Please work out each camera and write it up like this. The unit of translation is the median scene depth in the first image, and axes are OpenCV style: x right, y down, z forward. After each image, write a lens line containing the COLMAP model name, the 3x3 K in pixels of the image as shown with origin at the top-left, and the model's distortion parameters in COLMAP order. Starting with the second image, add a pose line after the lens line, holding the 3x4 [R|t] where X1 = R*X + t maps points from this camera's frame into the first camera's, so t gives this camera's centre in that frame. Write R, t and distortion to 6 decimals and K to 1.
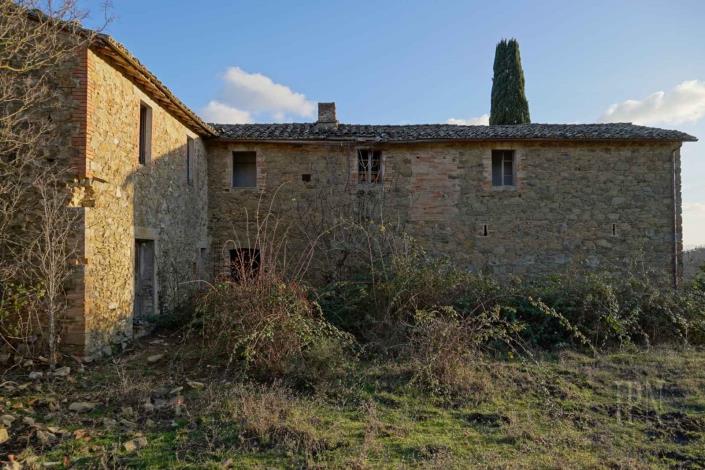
lens RADIAL K [[538.0, 0, 351.2], [0, 538.0, 231.4], [0, 0, 1]] dist [-0.022932, 0.034277]
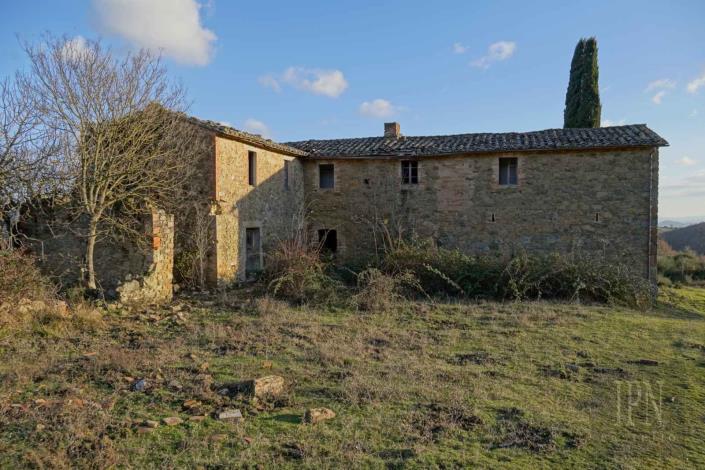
lens RADIAL K [[538.0, 0, 347.1], [0, 538.0, 232.7], [0, 0, 1]] dist [-0.022932, 0.034277]
pose [[0.951564, 0.011435, -0.307237, 0.316146], [0.009031, 0.997837, 0.065108, -0.055918], [0.307317, -0.064729, 0.949403, -0.413072]]
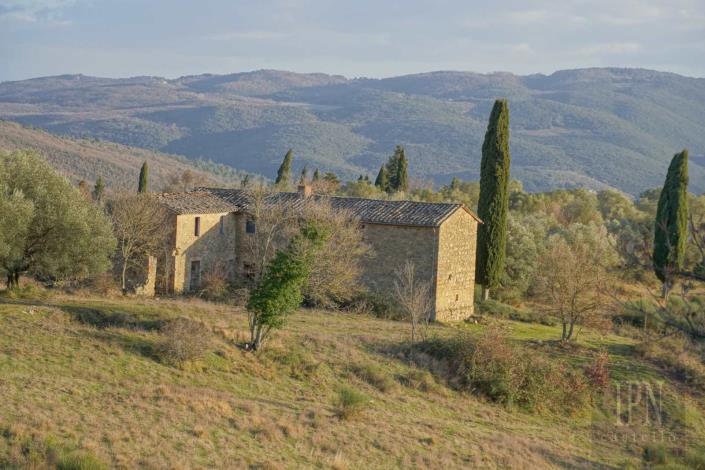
lens RADIAL K [[2192.3, 0, 352.5], [0, 2192.3, 234.8], [0, 0, 1]] dist [-0.390709, 0.000000]
pose [[0.890712, 0.079219, -0.447612, 4.100378], [-0.036998, 0.994064, 0.102308, -0.988920], [0.453060, -0.074566, 0.888356, -6.626562]]
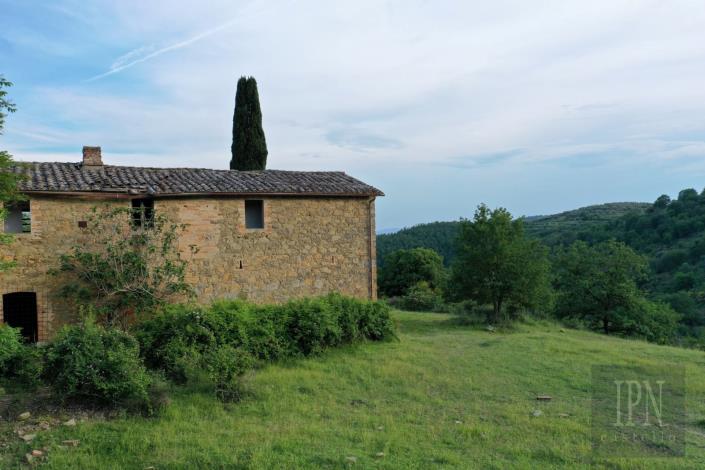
lens RADIAL K [[553.9, 0, 353.3], [0, 553.9, 237.2], [0, 0, 1]] dist [-0.007140, 0.003262]
pose [[0.879348, -0.020457, 0.475740, -0.133872], [0.000377, 0.999106, 0.042266, -0.120439], [-0.476179, -0.036987, 0.878570, -0.261781]]
